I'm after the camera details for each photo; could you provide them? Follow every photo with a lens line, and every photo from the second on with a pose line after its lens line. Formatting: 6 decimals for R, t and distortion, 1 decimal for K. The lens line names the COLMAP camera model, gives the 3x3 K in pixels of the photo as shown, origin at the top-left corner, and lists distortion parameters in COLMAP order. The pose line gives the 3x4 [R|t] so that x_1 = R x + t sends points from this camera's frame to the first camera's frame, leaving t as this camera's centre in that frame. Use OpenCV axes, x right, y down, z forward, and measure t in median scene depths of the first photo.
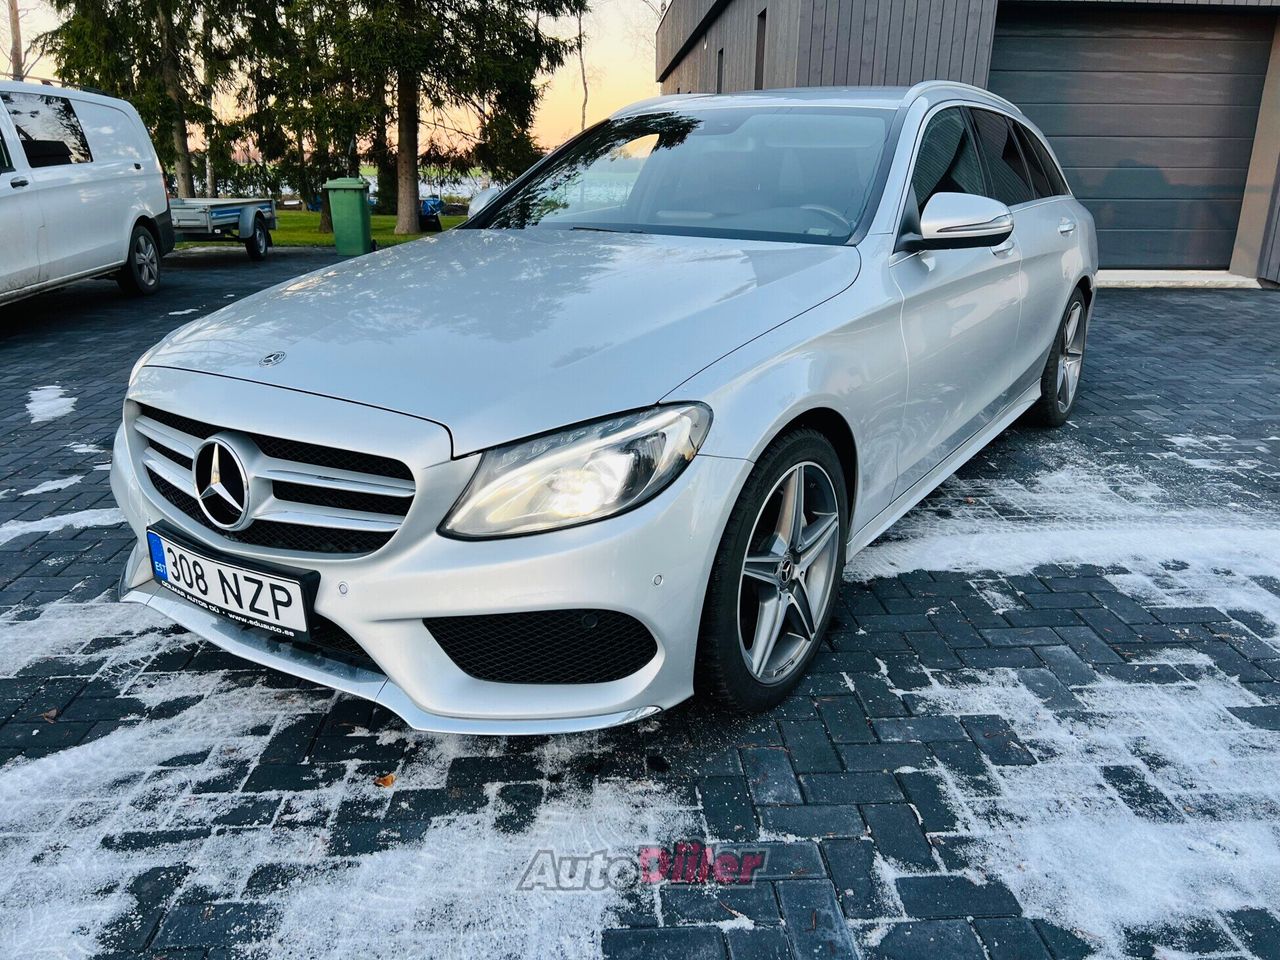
lens RADIAL K [[964.1, 0, 646.8], [0, 964.1, 485.0], [0, 0, 1]] dist [0.046731, -0.048619]
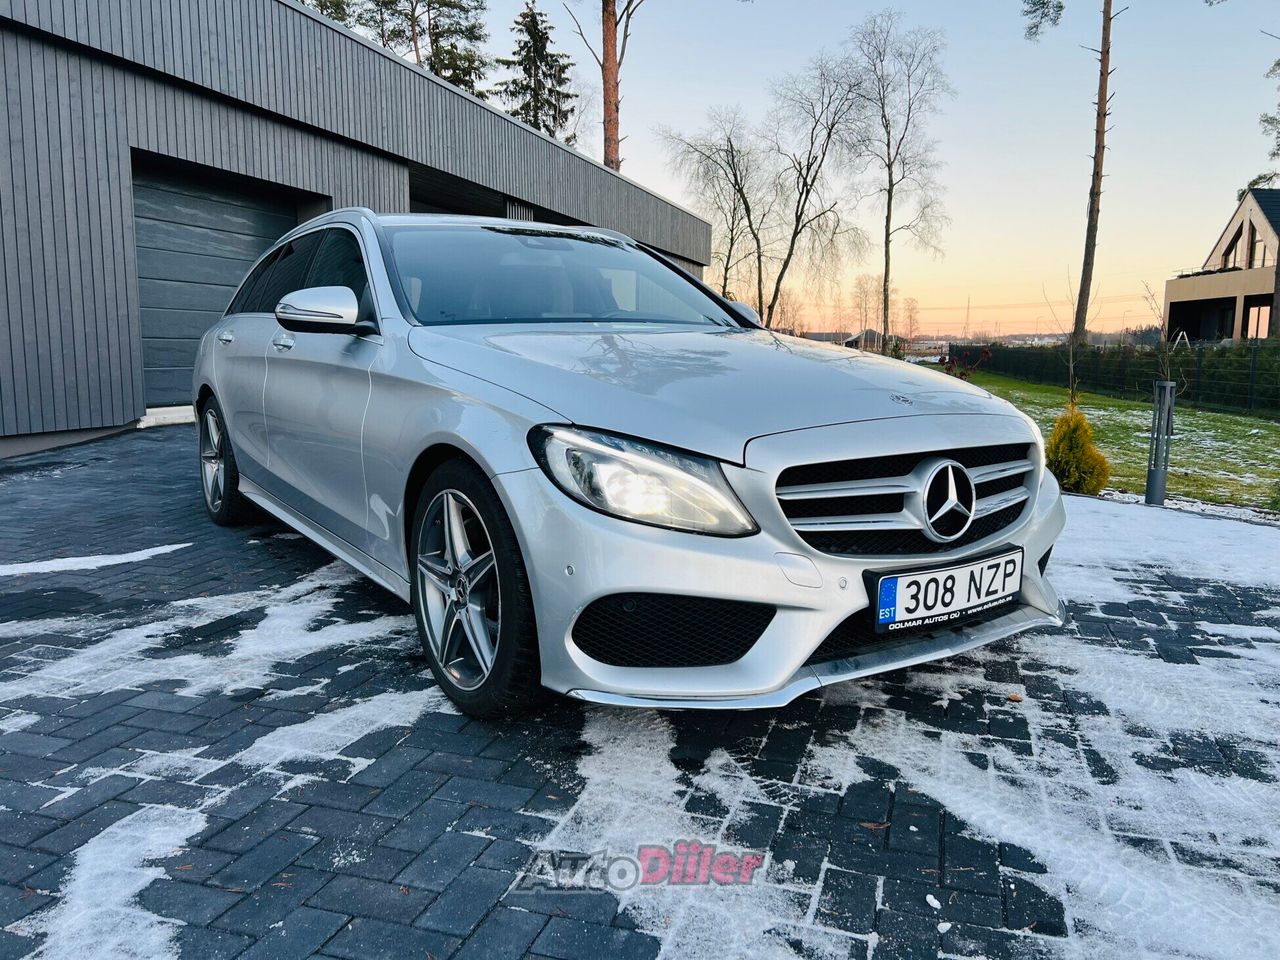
lens RADIAL K [[964.1, 0, 645.1], [0, 964.1, 473.1], [0, 0, 1]] dist [0.046731, -0.048619]
pose [[0.353941, -0.126014, 0.926740, -1.415654], [0.283990, 0.958578, 0.021882, -0.140694], [-0.891109, 0.255440, 0.375066, 0.756090]]
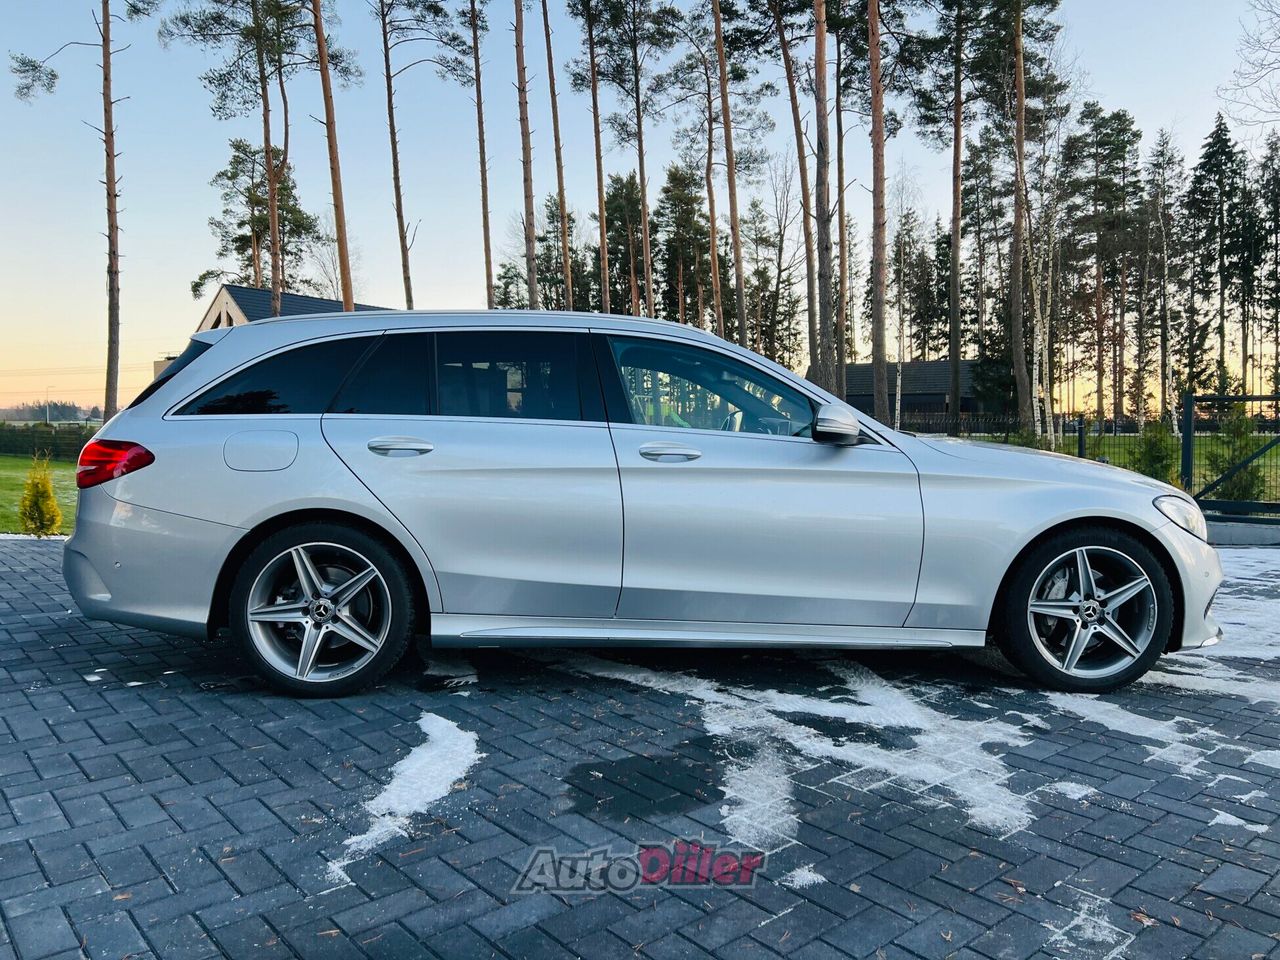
lens RADIAL K [[964.1, 0, 643.6], [0, 964.1, 473.5], [0, 0, 1]] dist [0.046731, -0.048619]
pose [[-0.614550, -0.045793, 0.787548, -1.320369], [0.239594, 0.940322, 0.241639, -0.842002], [-0.751614, 0.337191, -0.566903, 2.781300]]
